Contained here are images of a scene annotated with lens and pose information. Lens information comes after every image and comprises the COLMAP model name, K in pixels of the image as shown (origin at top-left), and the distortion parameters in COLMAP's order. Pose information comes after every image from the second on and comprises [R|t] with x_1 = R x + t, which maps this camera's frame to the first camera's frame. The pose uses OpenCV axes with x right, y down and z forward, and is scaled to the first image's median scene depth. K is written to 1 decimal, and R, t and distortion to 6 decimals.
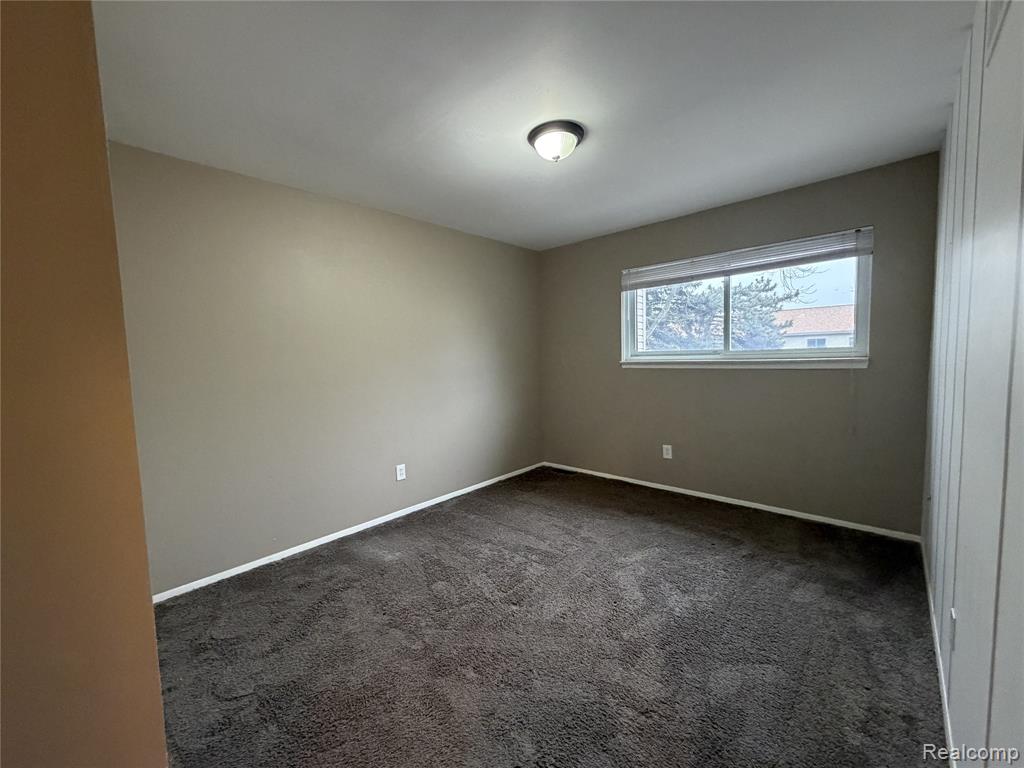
lens RADIAL K [[408.9, 0, 510.5], [0, 408.9, 385.9], [0, 0, 1]] dist [-0.000781, 0.000379]
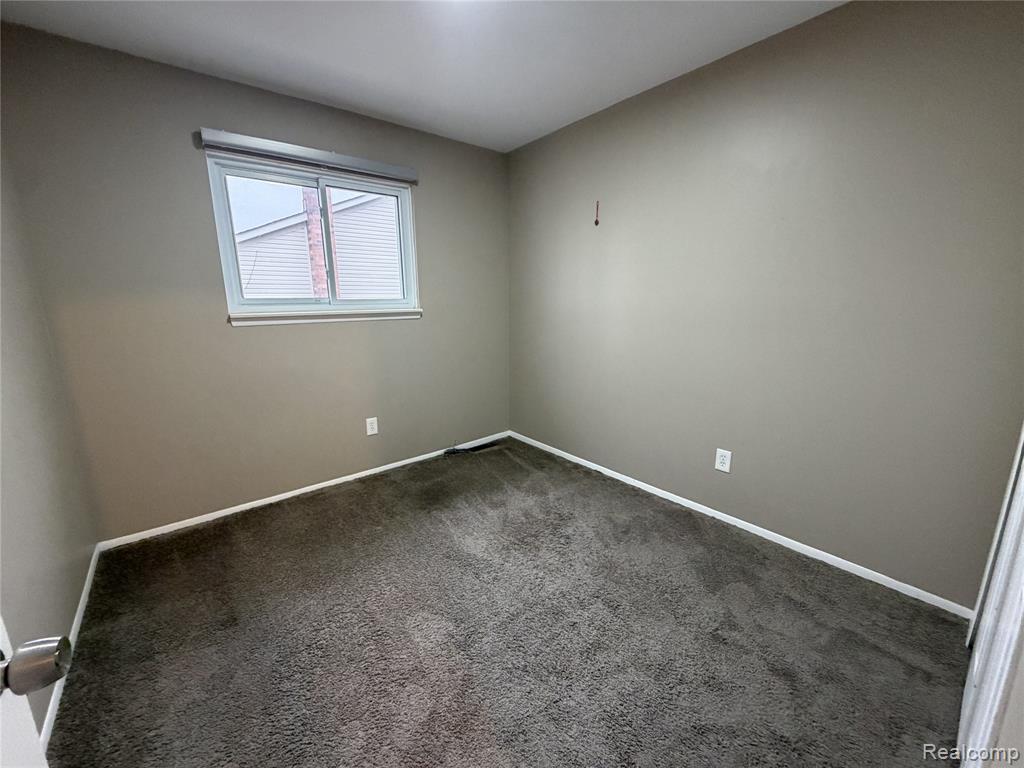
lens RADIAL K [[413.9, 0, 514.3], [0, 413.9, 371.2], [0, 0, 1]] dist [0.001038, 0.000229]
pose [[0.991319, 0.045795, -0.123249, 0.177923], [-0.032614, 0.993733, 0.106916, -0.016770], [0.127373, -0.101968, 0.986600, 0.207694]]
